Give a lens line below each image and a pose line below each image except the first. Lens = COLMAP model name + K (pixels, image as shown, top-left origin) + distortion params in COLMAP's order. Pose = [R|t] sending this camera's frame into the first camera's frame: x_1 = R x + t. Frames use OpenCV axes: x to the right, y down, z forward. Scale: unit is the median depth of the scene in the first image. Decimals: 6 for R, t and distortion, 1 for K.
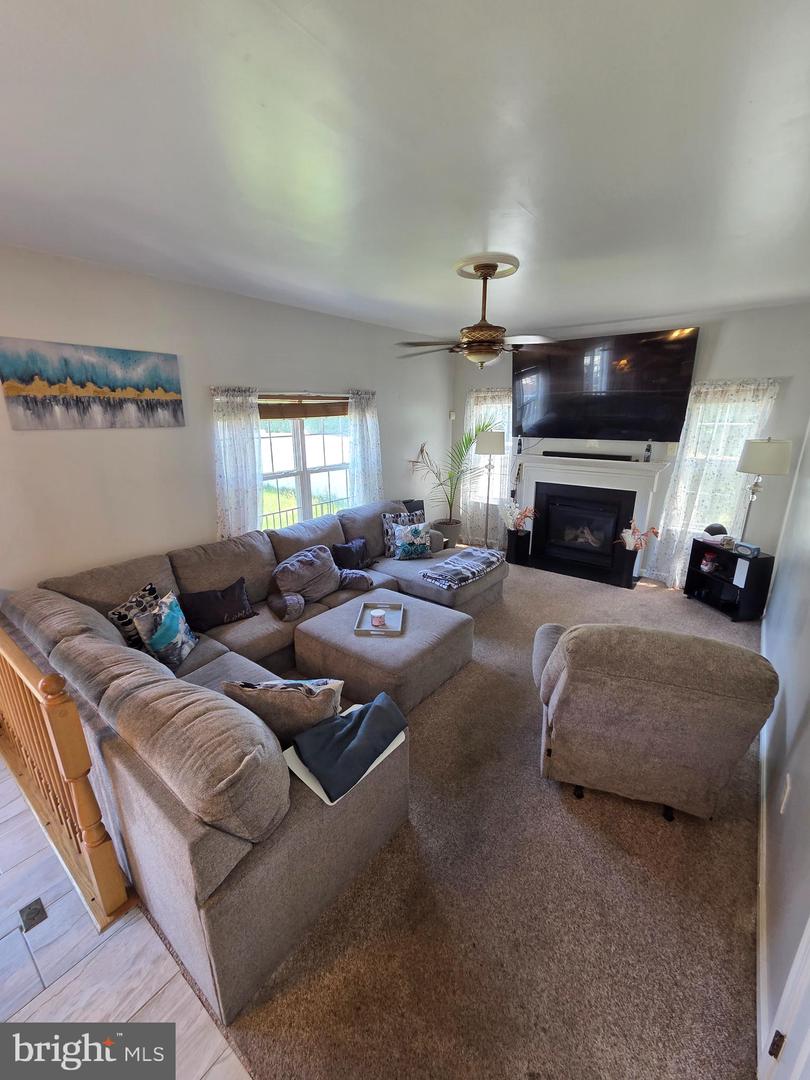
lens RADIAL K [[442.6, 0, 410.1], [0, 442.6, 543.4], [0, 0, 1]] dist [0.003915, -0.000254]
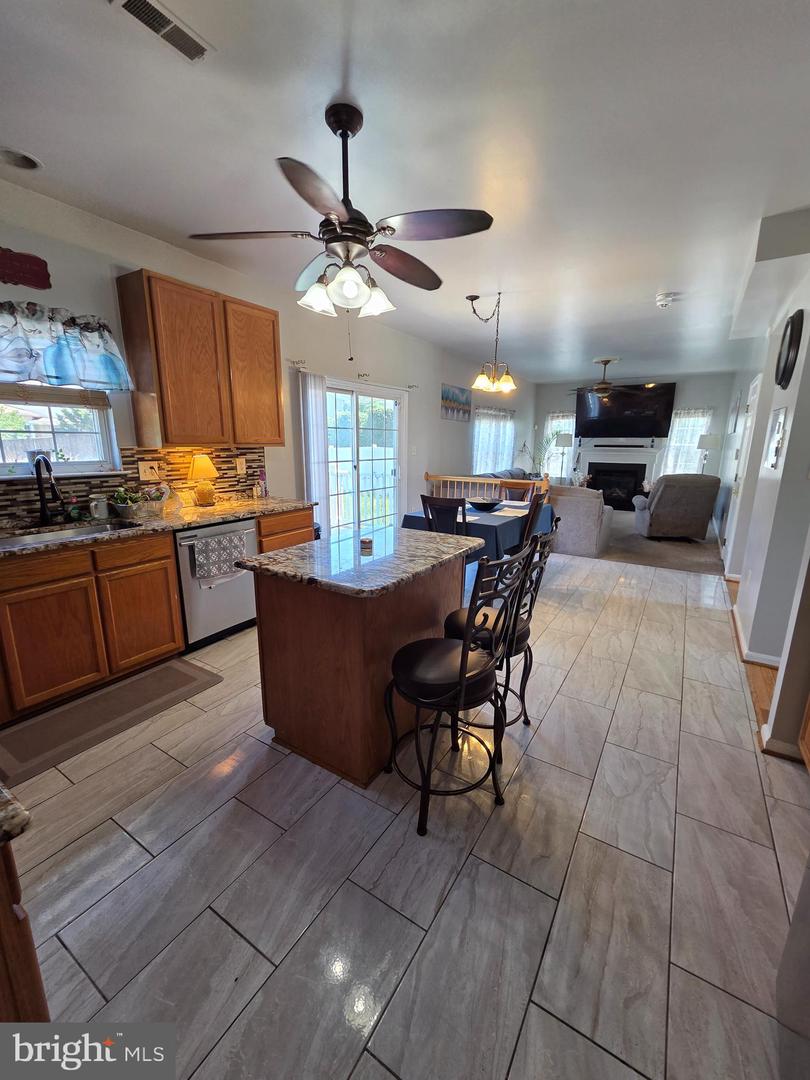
lens RADIAL K [[442.6, 0, 409.9], [0, 442.6, 542.3], [0, 0, 1]] dist [0.003915, -0.000254]
pose [[0.995660, -0.009624, 0.092567, -0.758177], [0.016015, 0.997519, -0.068551, 0.370266], [-0.091677, 0.069736, 0.993344, -0.866335]]
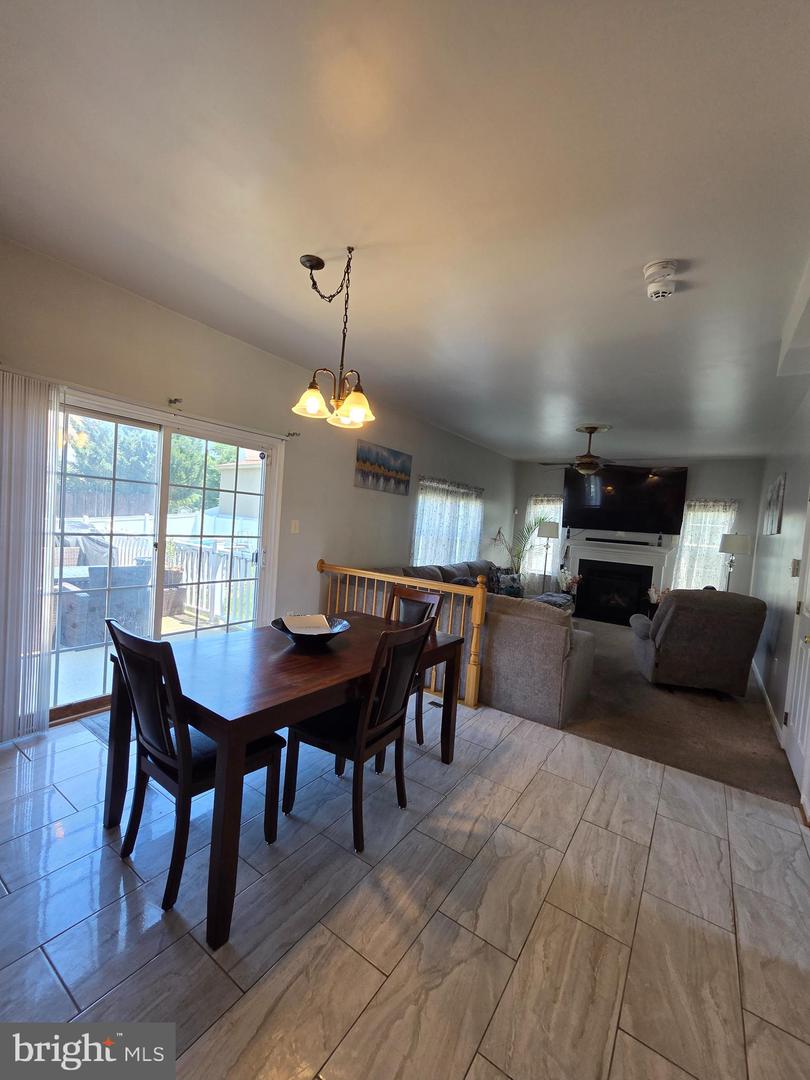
lens RADIAL K [[442.6, 0, 410.7], [0, 442.6, 542.1], [0, 0, 1]] dist [0.003915, -0.000254]
pose [[0.995261, 0.074661, 0.062299, -0.434937], [-0.057225, 0.967701, -0.245519, 0.236386], [-0.078617, 0.240790, 0.967388, -0.430552]]
